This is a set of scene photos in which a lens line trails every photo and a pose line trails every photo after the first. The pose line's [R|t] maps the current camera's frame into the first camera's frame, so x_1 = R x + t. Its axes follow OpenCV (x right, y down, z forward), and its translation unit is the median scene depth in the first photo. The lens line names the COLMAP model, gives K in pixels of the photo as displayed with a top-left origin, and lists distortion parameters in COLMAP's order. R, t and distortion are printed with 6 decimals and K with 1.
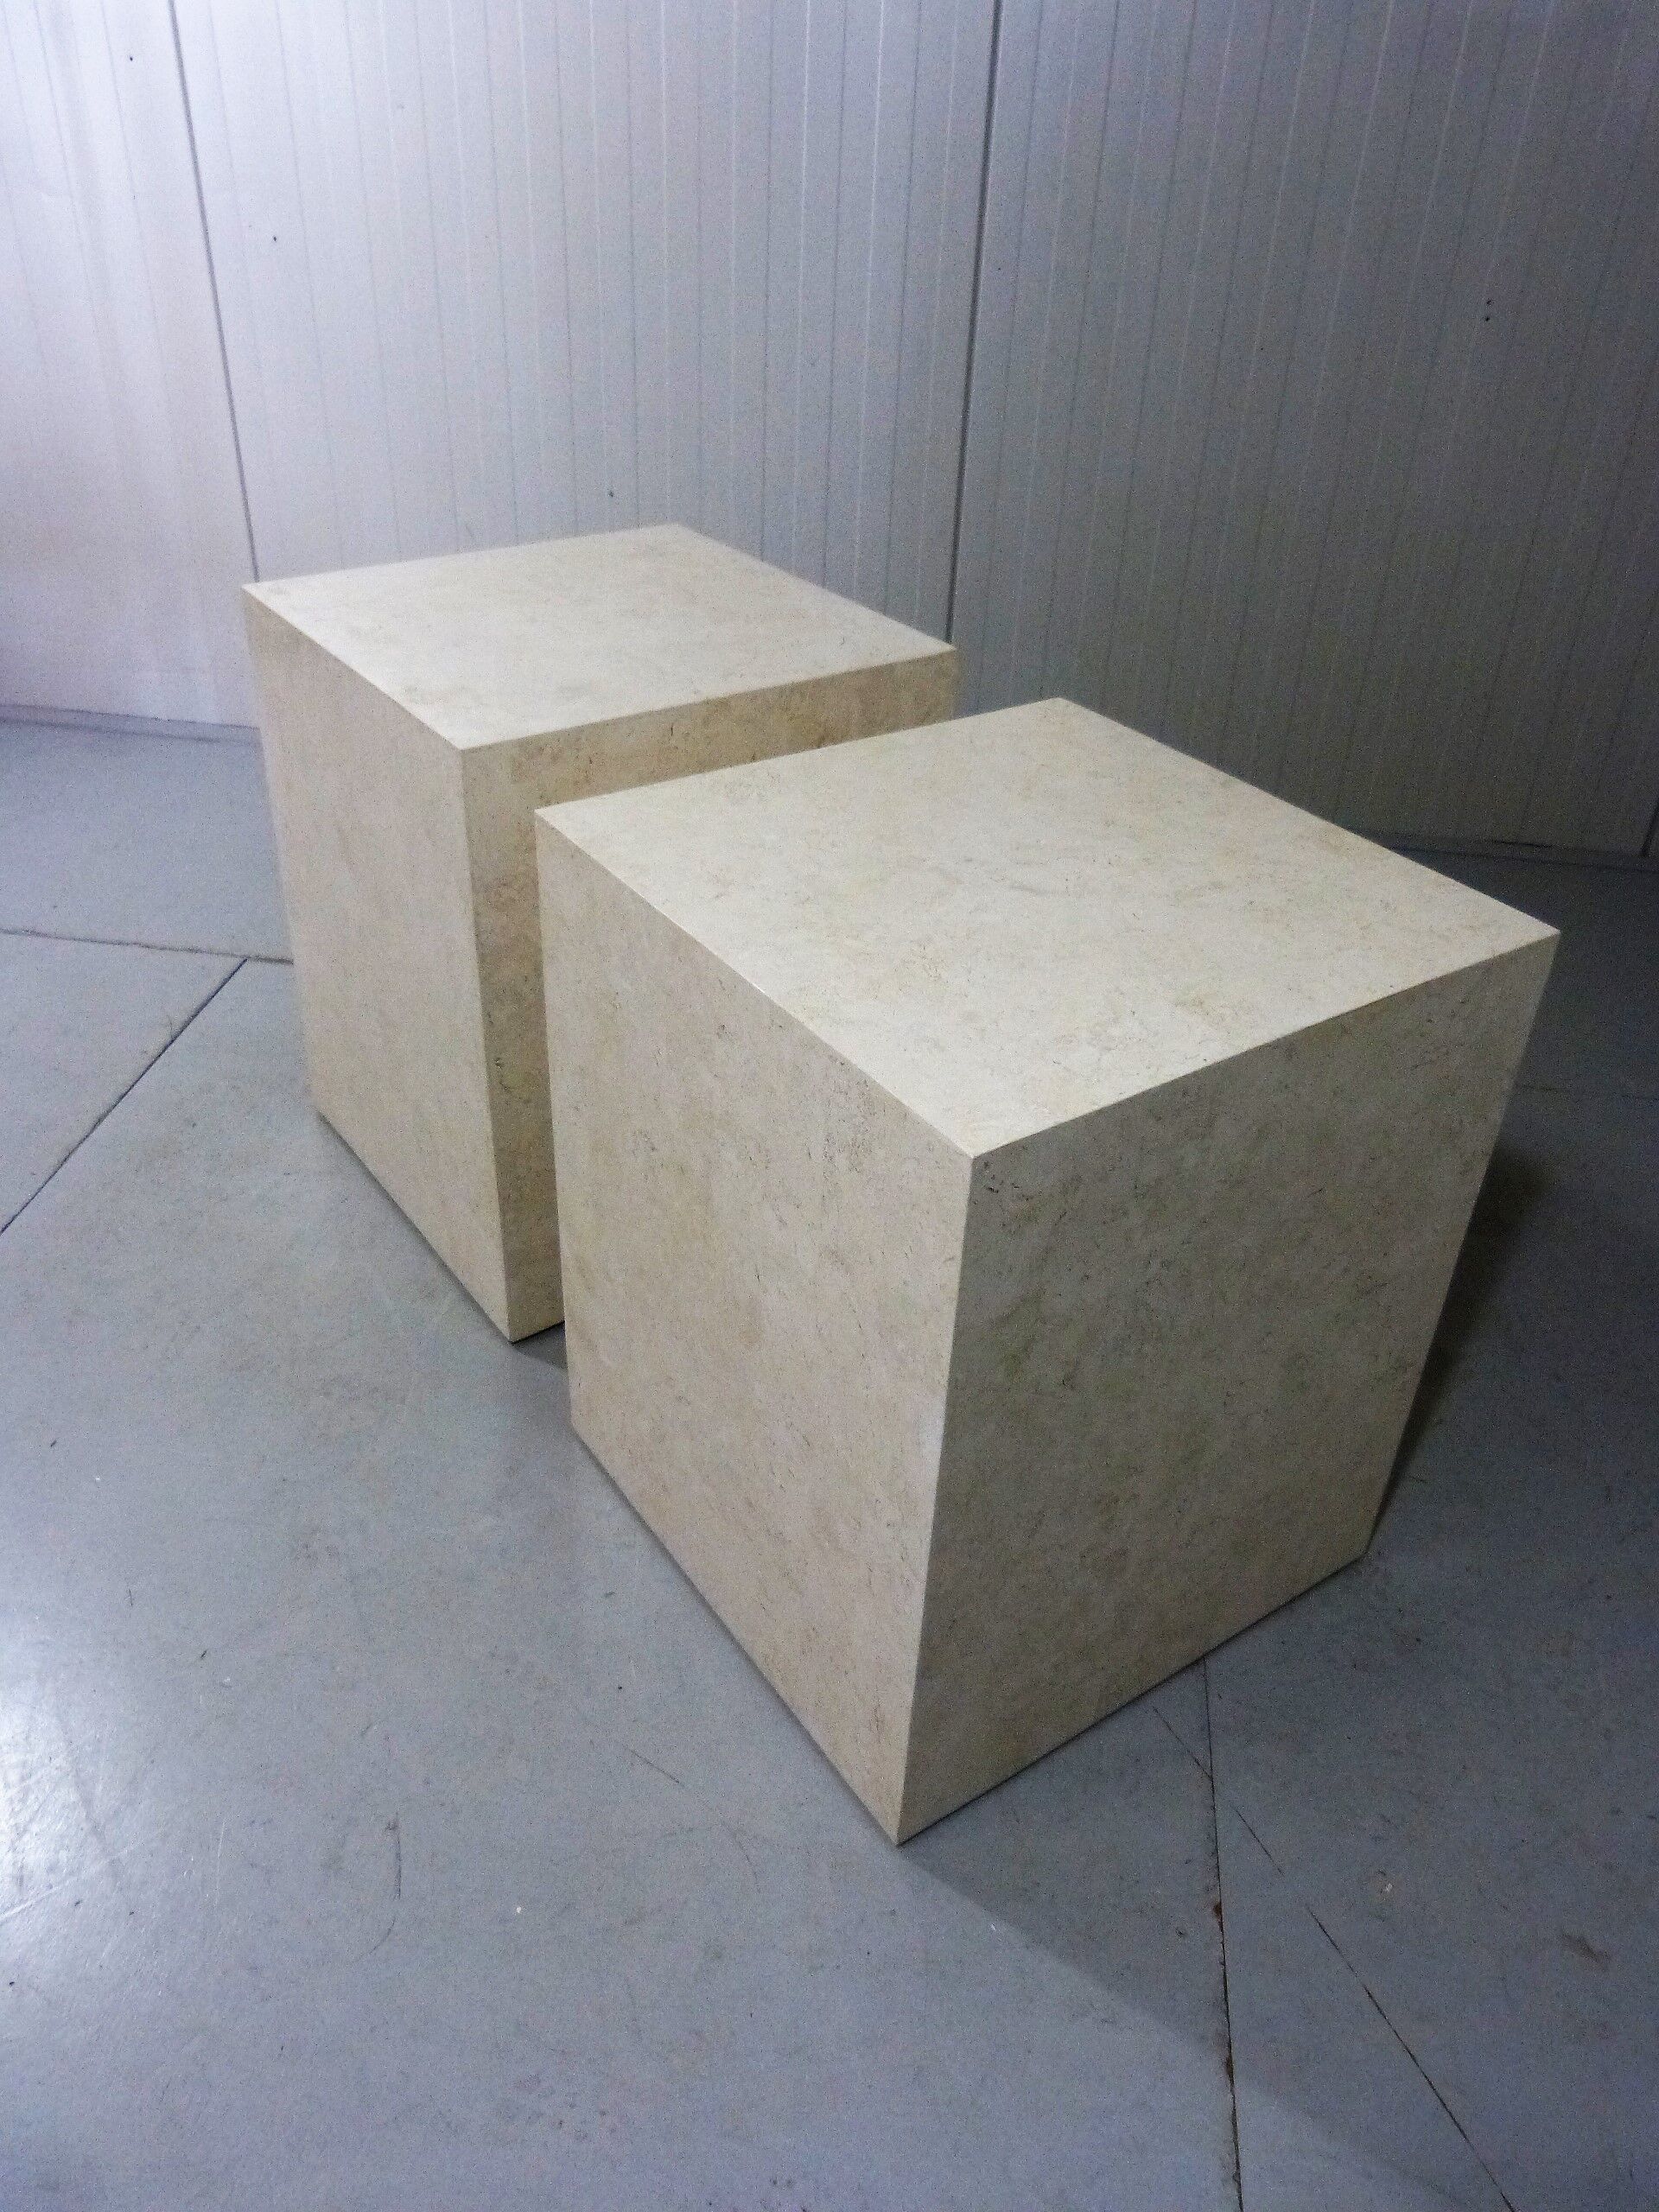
lens RADIAL K [[1654.7, 0, 843.3], [0, 1654.7, 1103.3], [0, 0, 1]] dist [-0.014945, -0.000482]
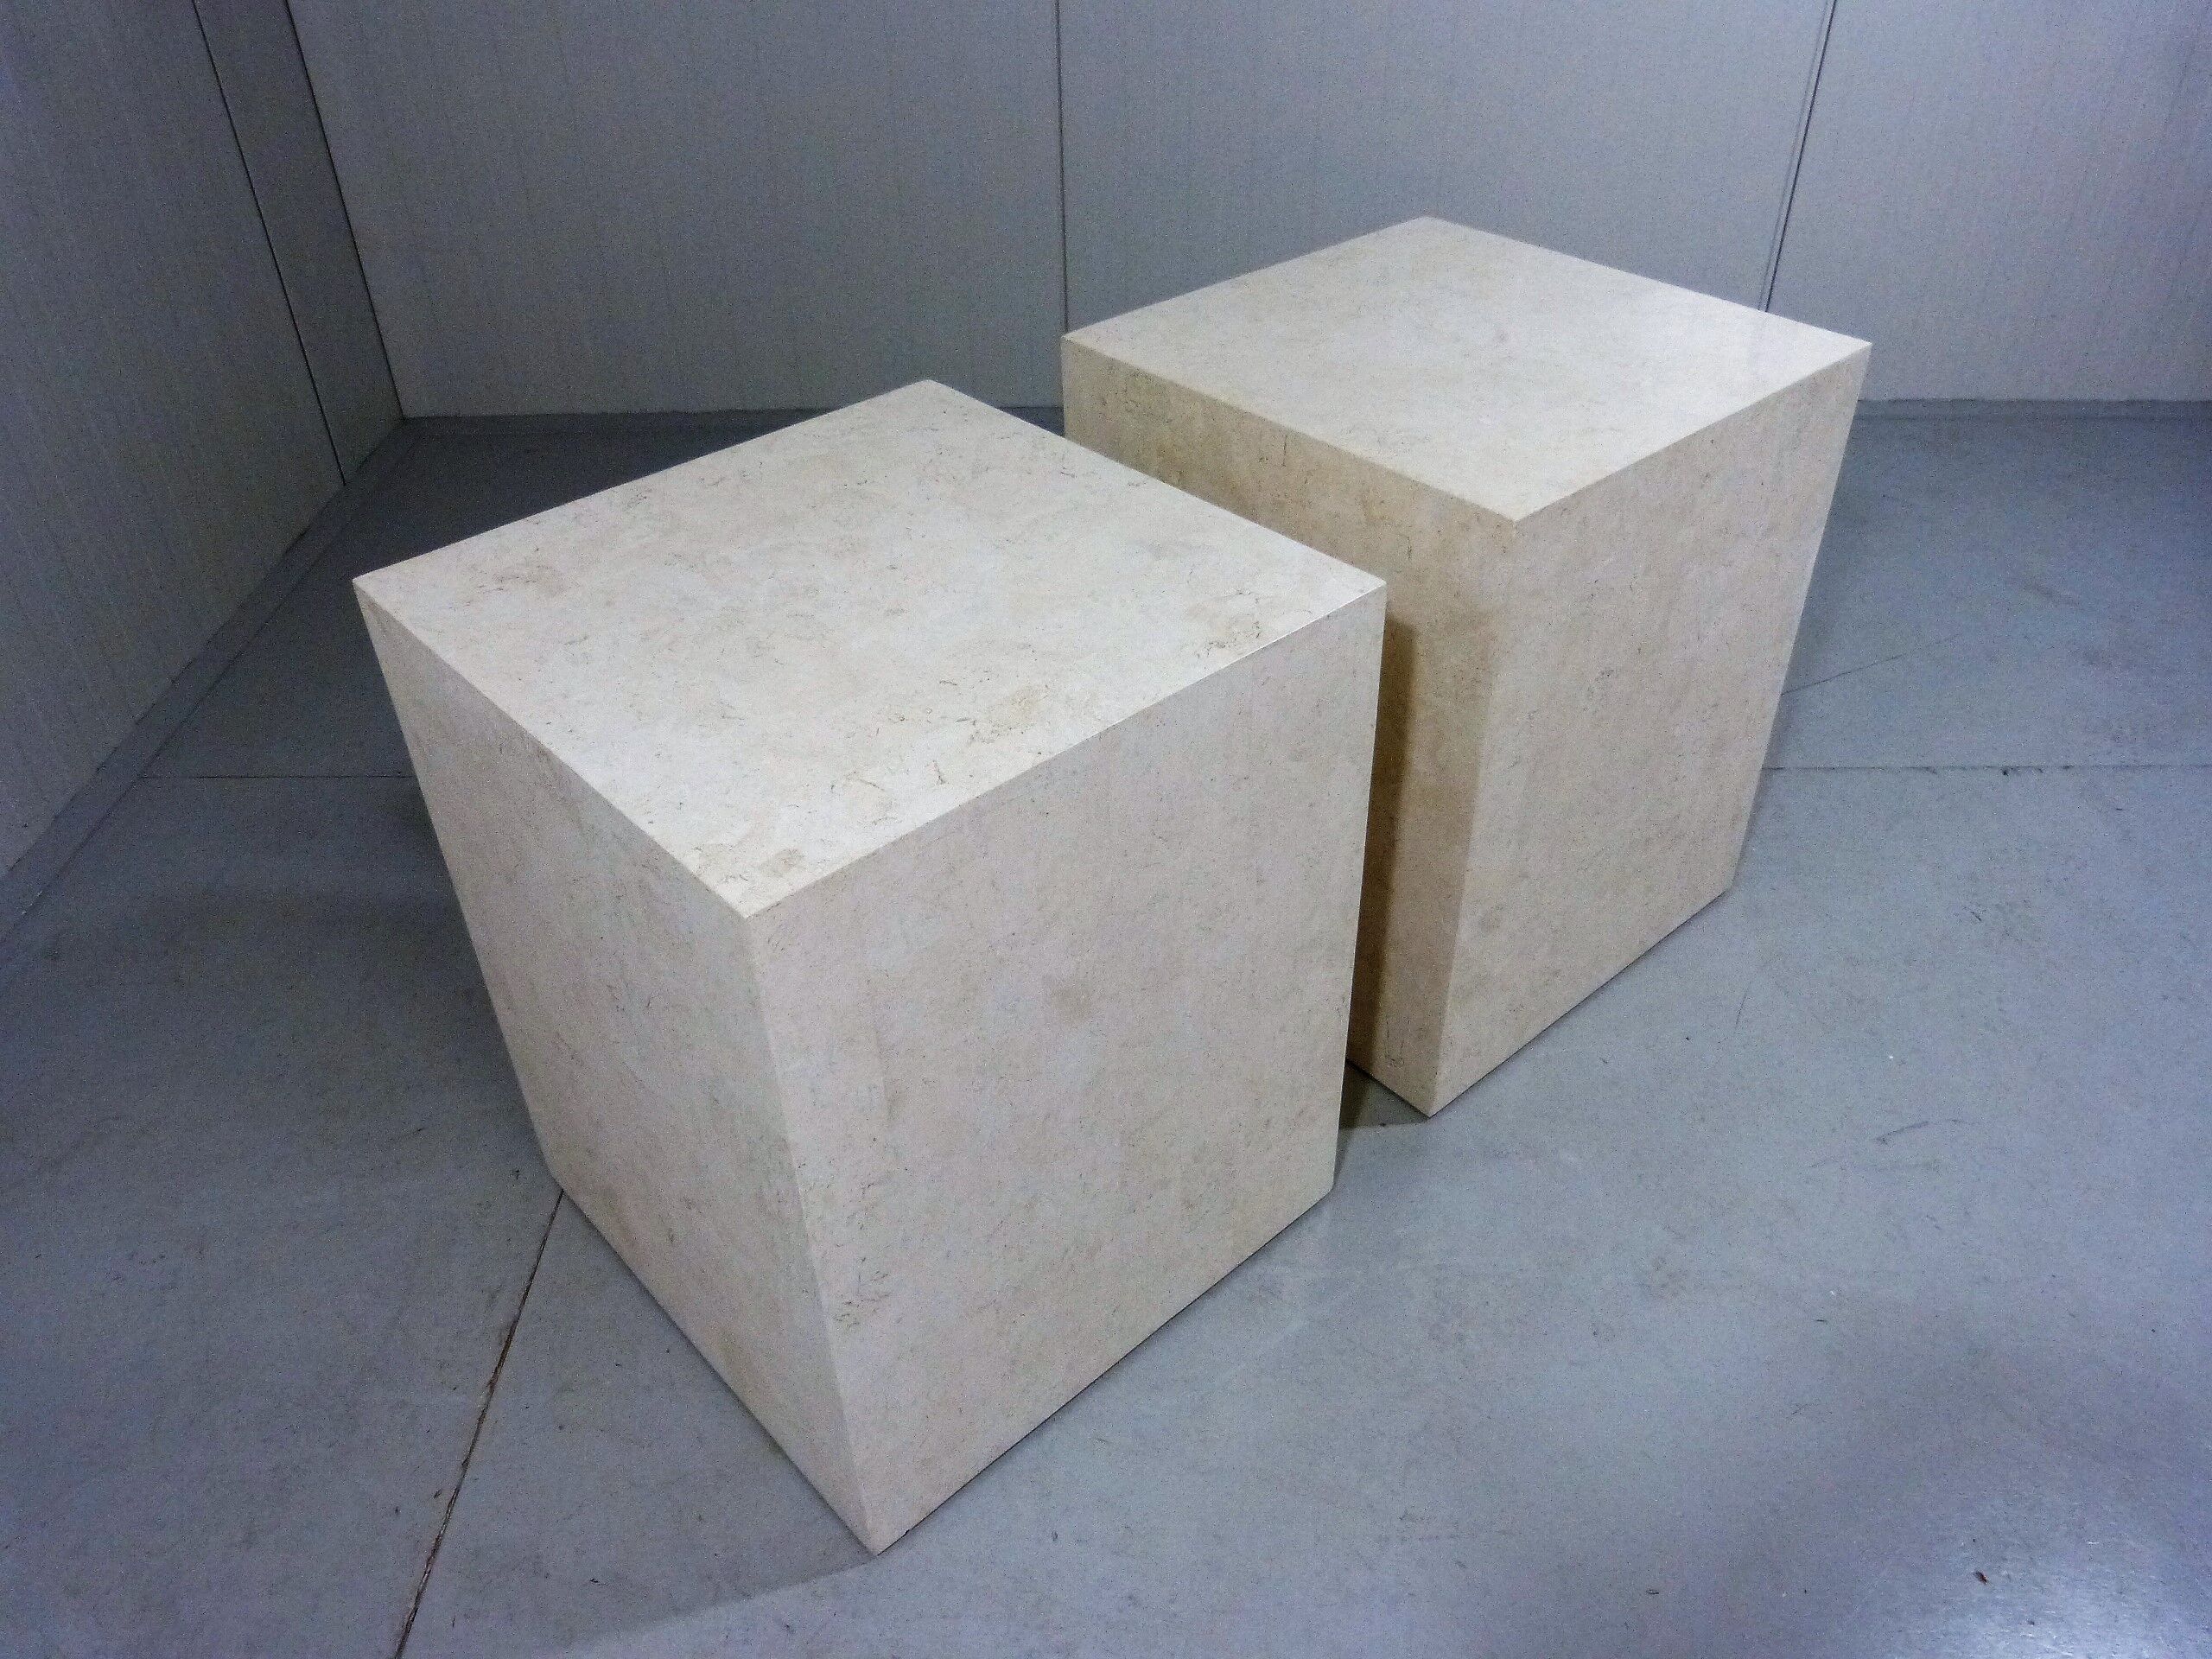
lens RADIAL K [[1654.7, 0, 1097.3], [0, 1654.7, 822.4], [0, 0, 1]] dist [-0.014945, -0.000482]
pose [[-0.104173, -0.629602, 0.769902, -1.082201], [0.560376, 0.602381, 0.568432, -0.805779], [-0.821661, 0.490650, 0.290062, 1.055919]]
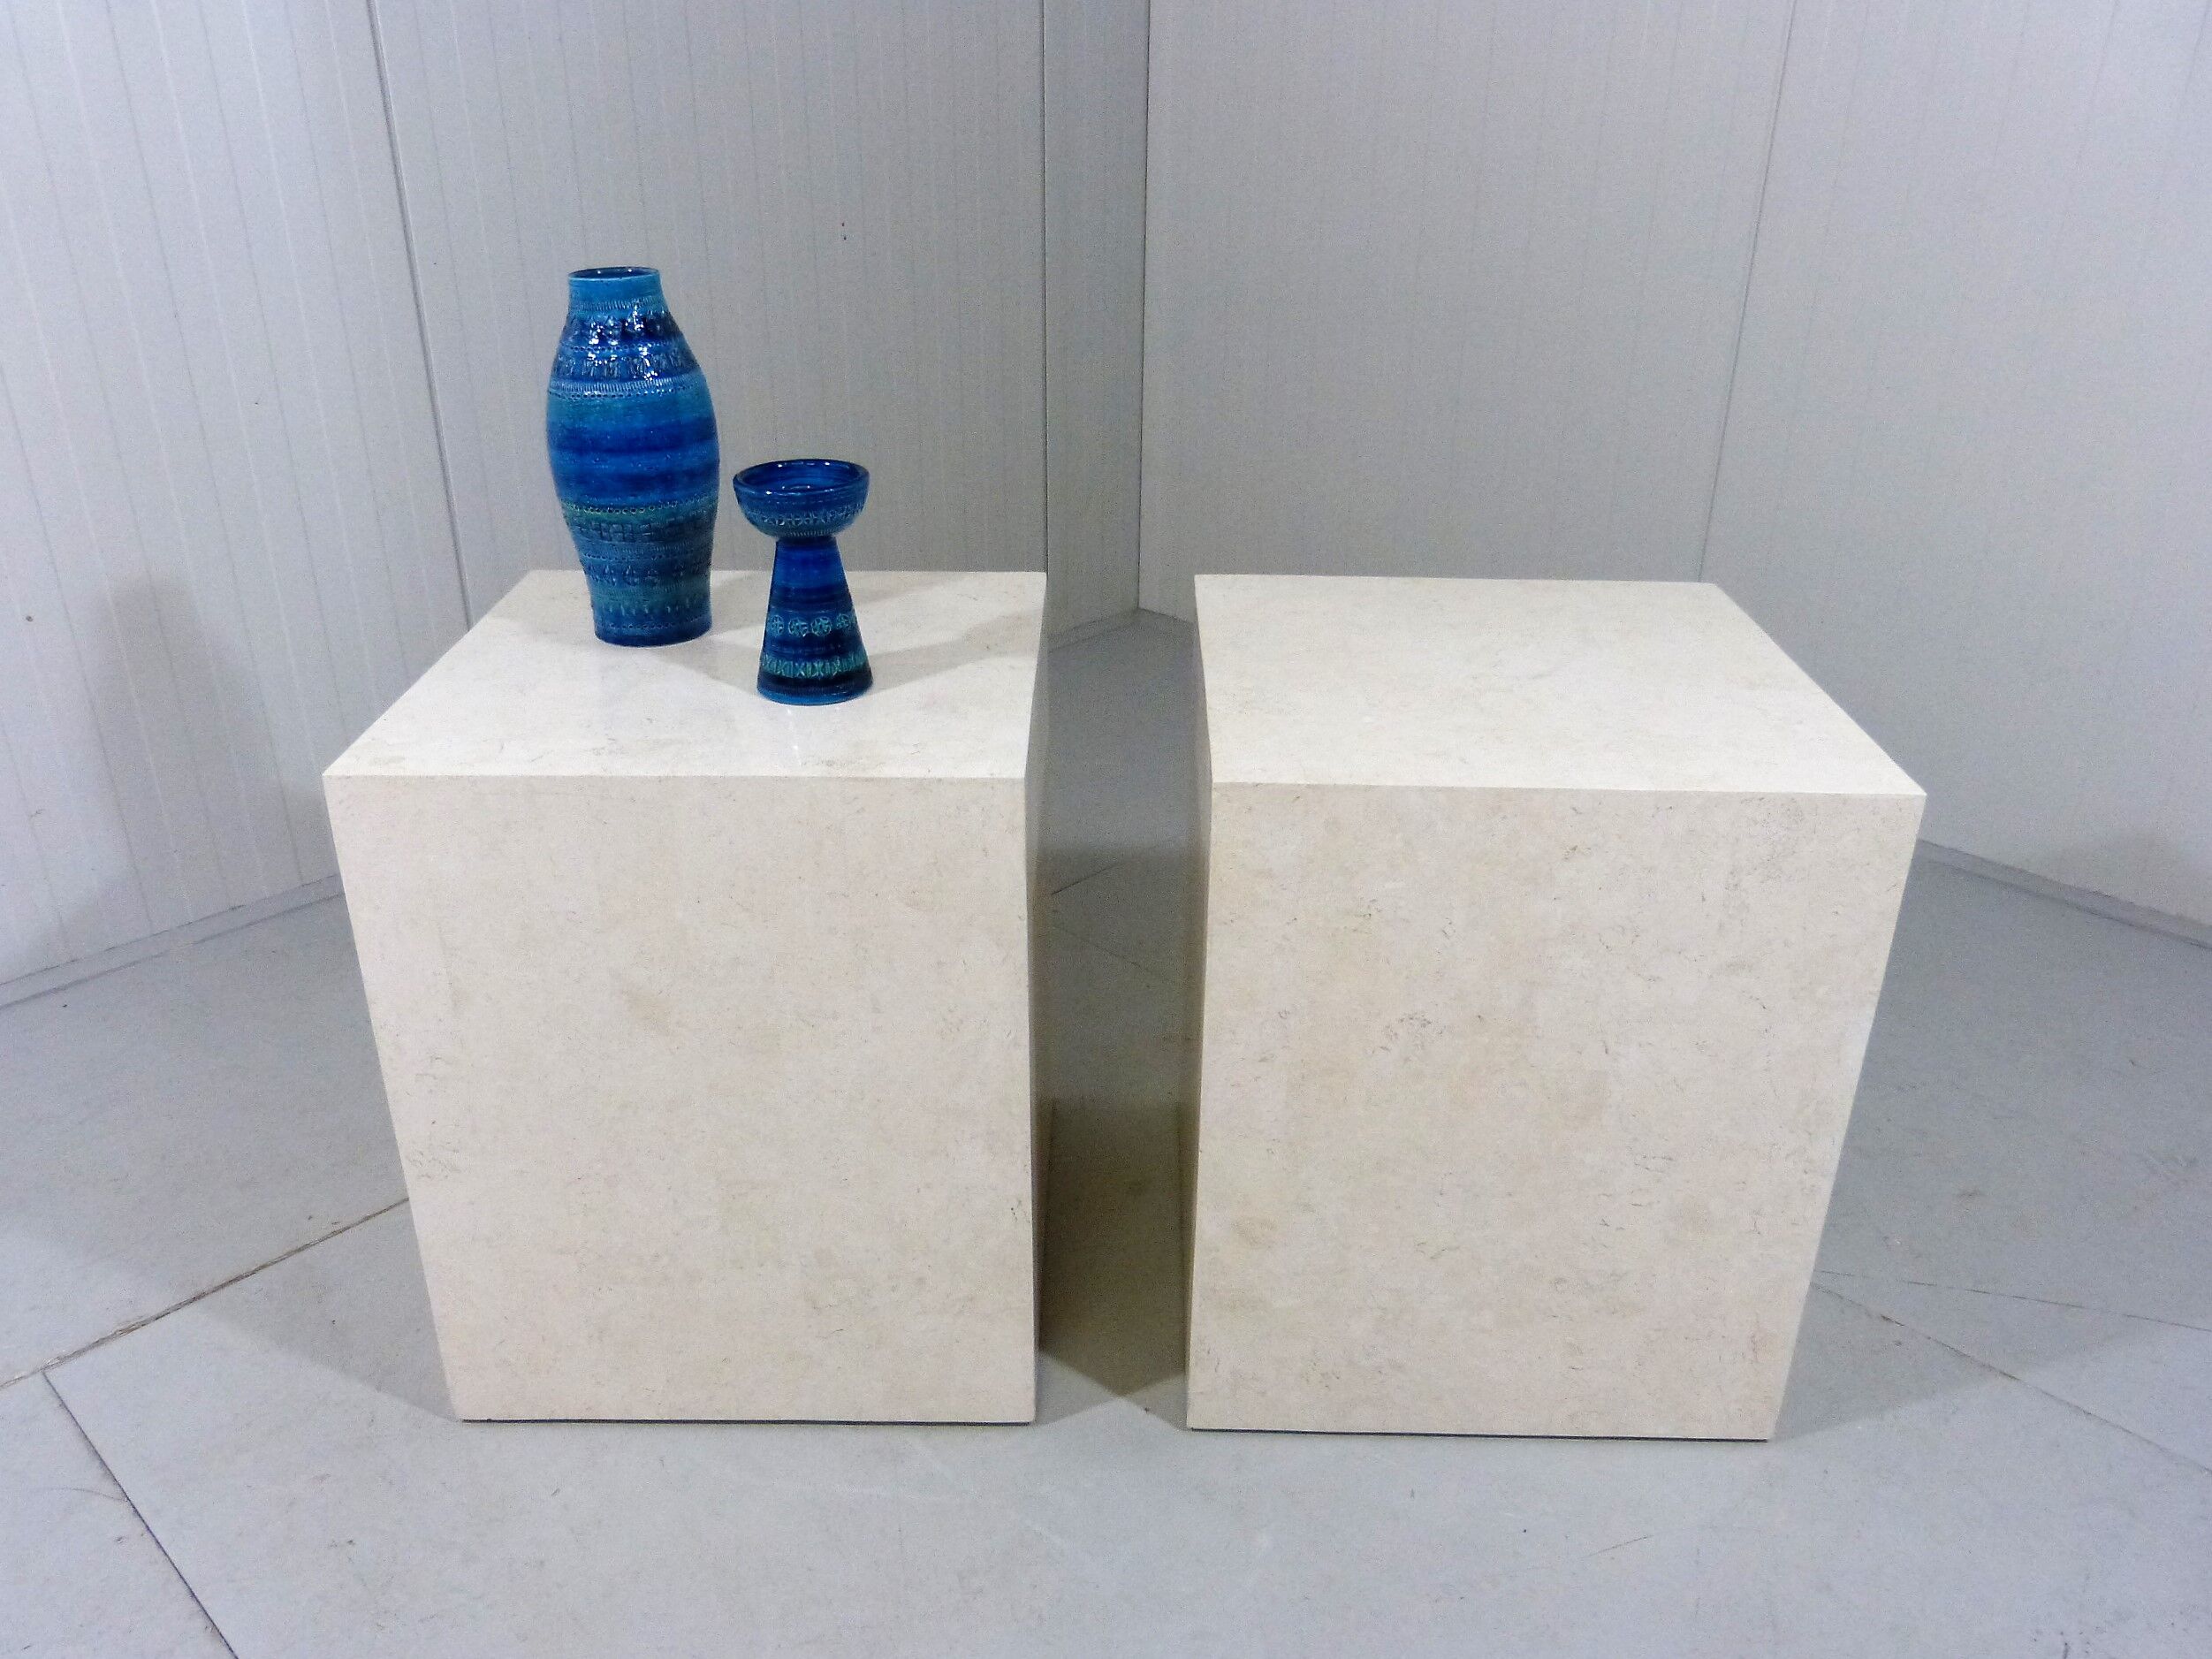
lens RADIAL K [[1689.3, 0, 1097.9], [0, 1689.3, 836.4], [0, 0, 1]] dist [-0.013551, 0.000832]
pose [[0.594505, -0.383959, 0.706498, -0.994849], [0.460171, 0.882983, 0.092648, -0.285998], [-0.659399, 0.270030, 0.701625, 0.365979]]
